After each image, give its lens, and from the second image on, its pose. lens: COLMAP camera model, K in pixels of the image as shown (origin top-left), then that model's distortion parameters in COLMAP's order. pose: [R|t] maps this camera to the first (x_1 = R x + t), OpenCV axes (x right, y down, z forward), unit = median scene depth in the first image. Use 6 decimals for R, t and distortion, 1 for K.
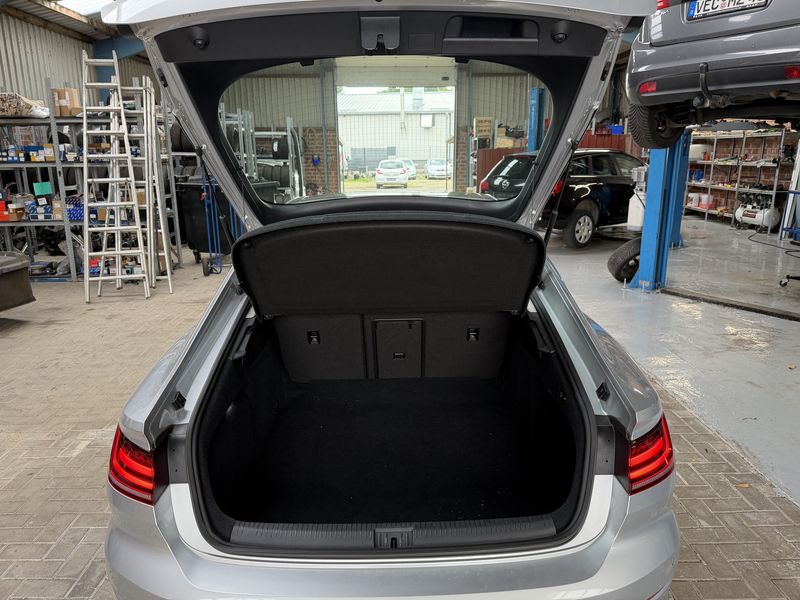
lens RADIAL K [[564.2, 0, 400.6], [0, 564.2, 291.8], [0, 0, 1]] dist [0.043649, -0.056982]
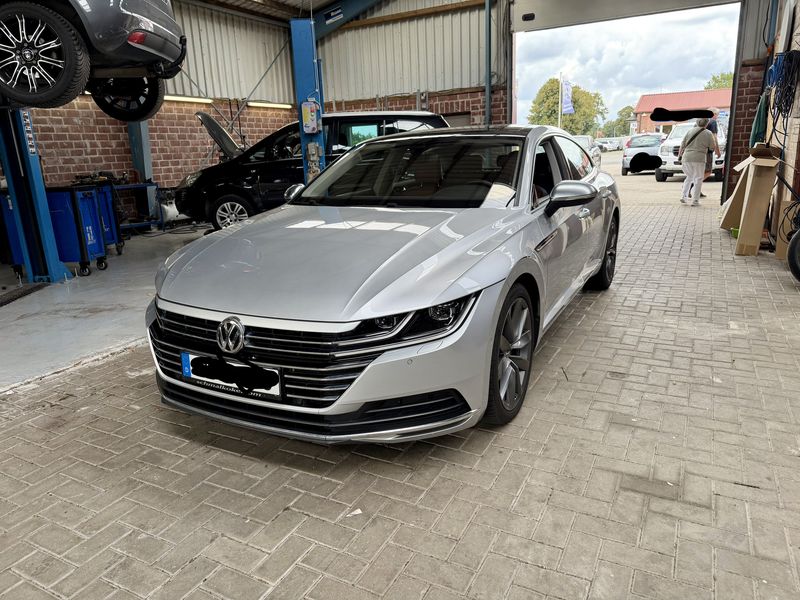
lens RADIAL K [[565.6, 0, 401.5], [0, 565.6, 297.5], [0, 0, 1]] dist [0.030048, -0.038446]
pose [[-0.877331, -0.074496, 0.474068, -0.234568], [0.163543, 0.882325, 0.441311, -0.193513], [-0.451158, 0.464707, -0.761908, 1.008130]]
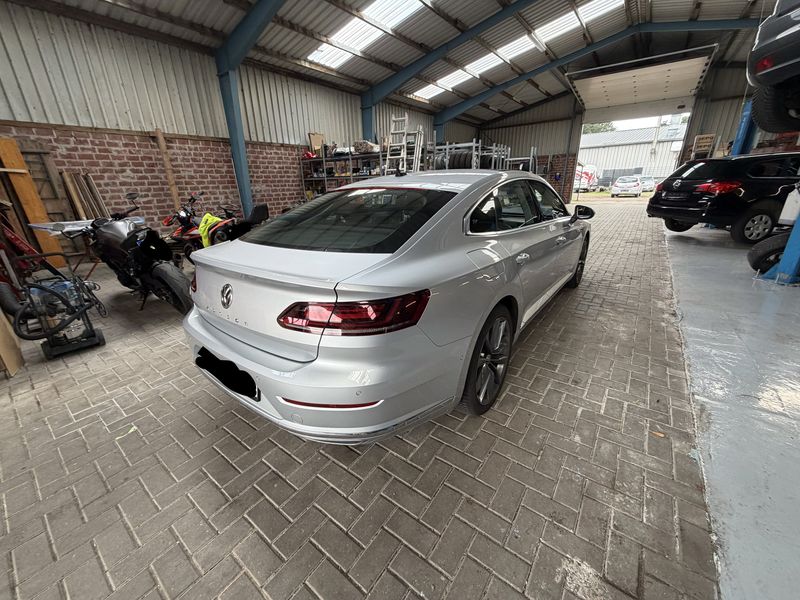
lens RADIAL K [[319.4, 0, 396.1], [0, 319.4, 296.4], [0, 0, 1]] dist [0.000292, 0.000133]
pose [[0.788368, 0.192219, -0.584404, 0.198752], [-0.125211, 0.980186, 0.153487, 0.019675], [0.602328, -0.047830, 0.796815, 0.085376]]
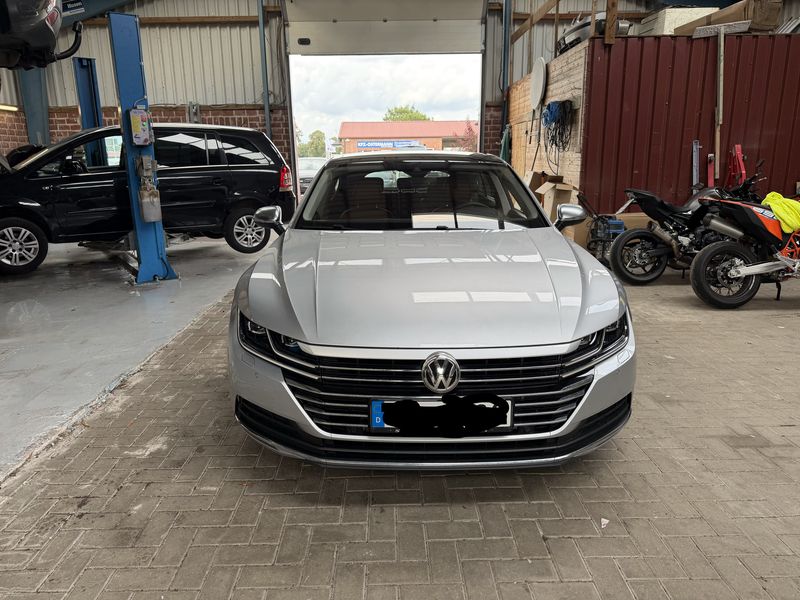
lens RADIAL K [[564.2, 0, 400.6], [0, 564.2, 291.8], [0, 0, 1]] dist [0.043649, -0.056982]
pose [[-0.999728, 0.021725, -0.008523, 0.014863], [0.015504, 0.891246, 0.453254, -0.220655], [0.017443, 0.452999, -0.891341, 1.060185]]
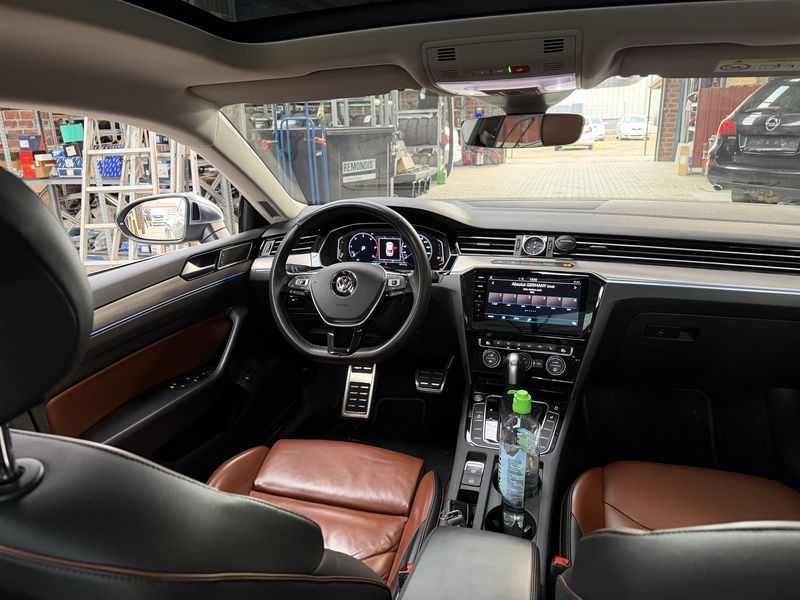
lens RADIAL K [[555.6, 0, 401.5], [0, 555.6, 311.2], [0, 0, 1]] dist [0.053149, -0.034461]
pose [[0.953142, 0.080090, -0.291730, 0.015279], [-0.053668, 0.993789, 0.097485, -0.045414], [0.297726, -0.077261, 0.951520, 0.406232]]
